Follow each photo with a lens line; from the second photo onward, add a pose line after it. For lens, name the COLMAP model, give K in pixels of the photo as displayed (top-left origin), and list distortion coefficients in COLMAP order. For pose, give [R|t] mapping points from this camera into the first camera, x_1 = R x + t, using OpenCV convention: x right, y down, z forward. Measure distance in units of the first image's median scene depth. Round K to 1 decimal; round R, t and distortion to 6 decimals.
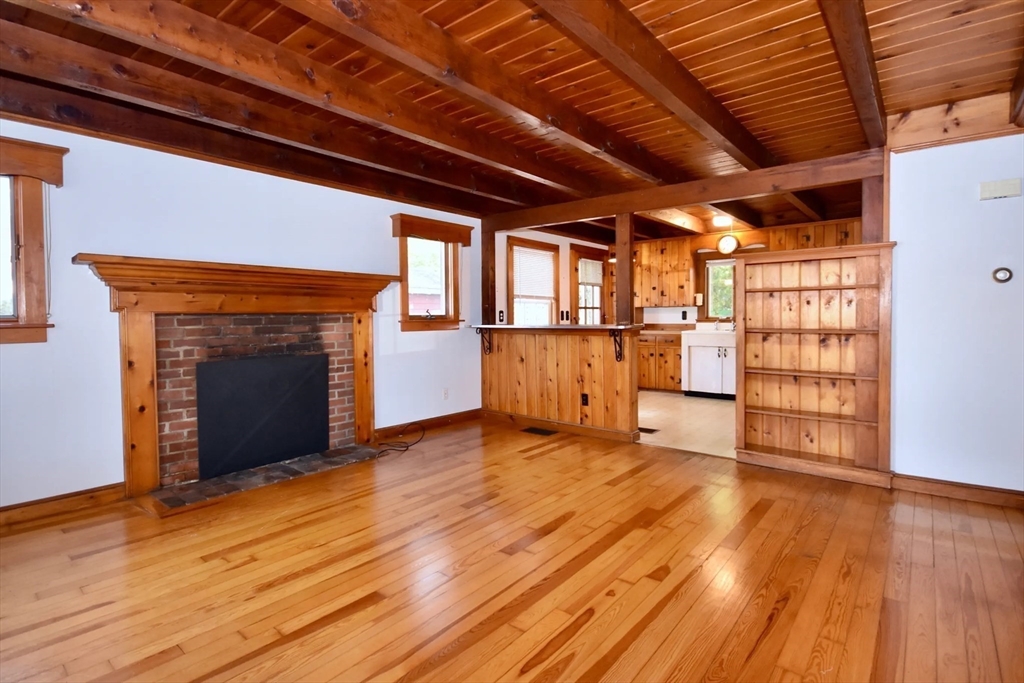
lens RADIAL K [[495.6, 0, 530.3], [0, 495.6, 328.0], [0, 0, 1]] dist [-0.000279, 0.000027]
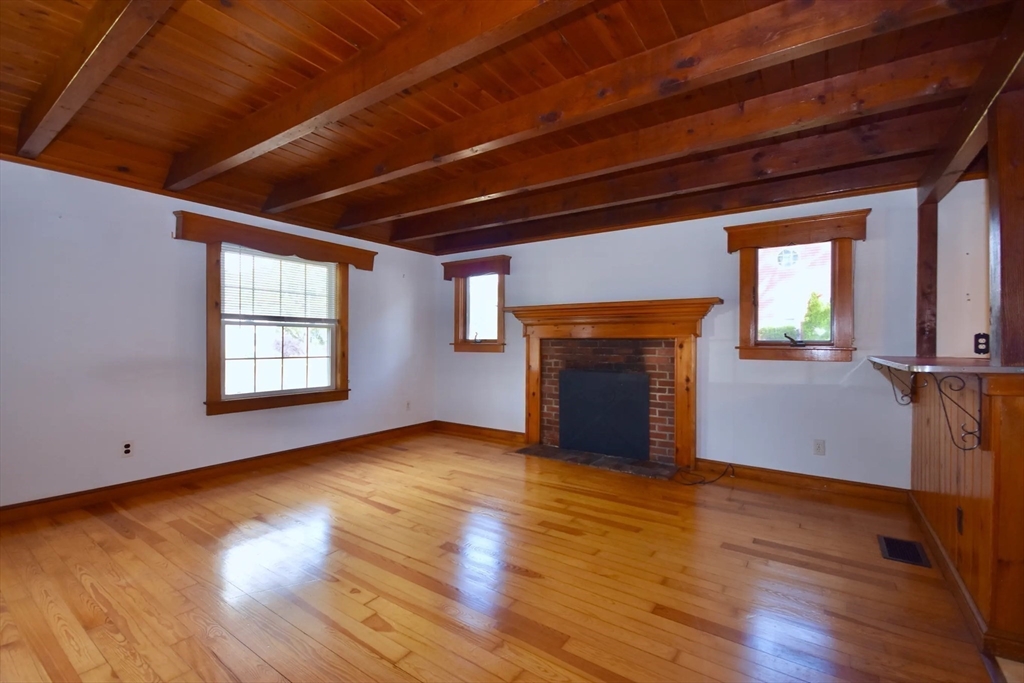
lens RADIAL K [[446.8, 0, 512.0], [0, 446.8, 341.5], [0, 0, 1]] dist [-0.000563, -0.000051]
pose [[0.066956, 0.004806, -0.997744, 0.717688], [-0.029732, 0.999554, 0.002819, -0.019862], [0.997313, 0.029476, 0.067069, 0.773179]]
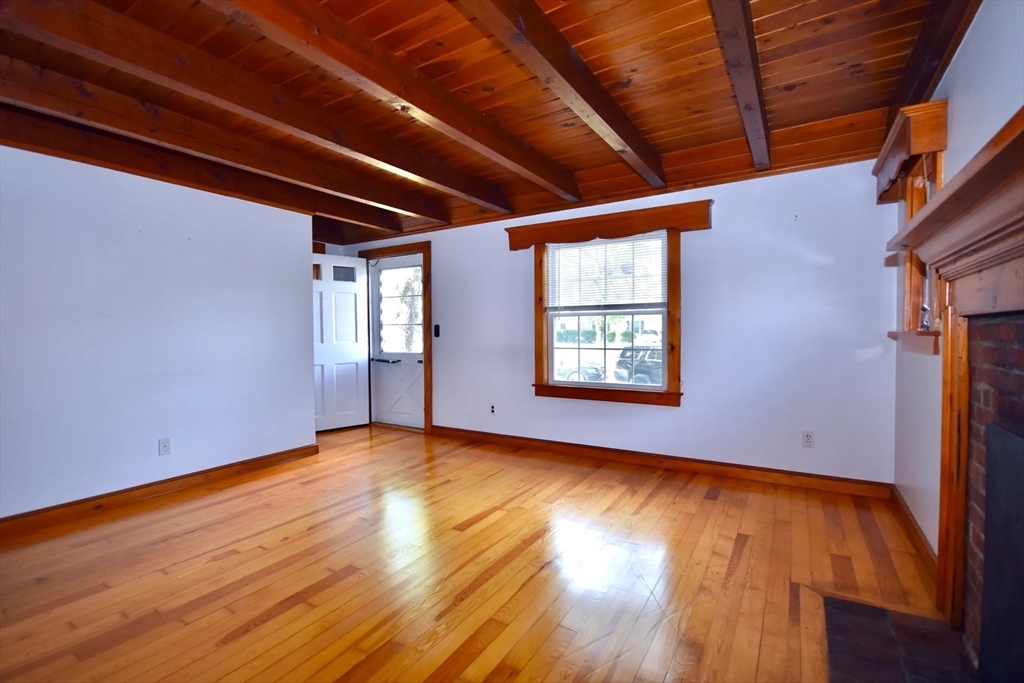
lens RADIAL K [[461.9, 0, 512.0], [0, 461.9, 341.5], [0, 0, 1]] dist [0.000114, 0.000040]
pose [[-0.992799, 0.018015, -0.118431, -0.188264], [0.012626, 0.998857, 0.046101, -0.030238], [0.119127, 0.044274, -0.991891, 1.399797]]
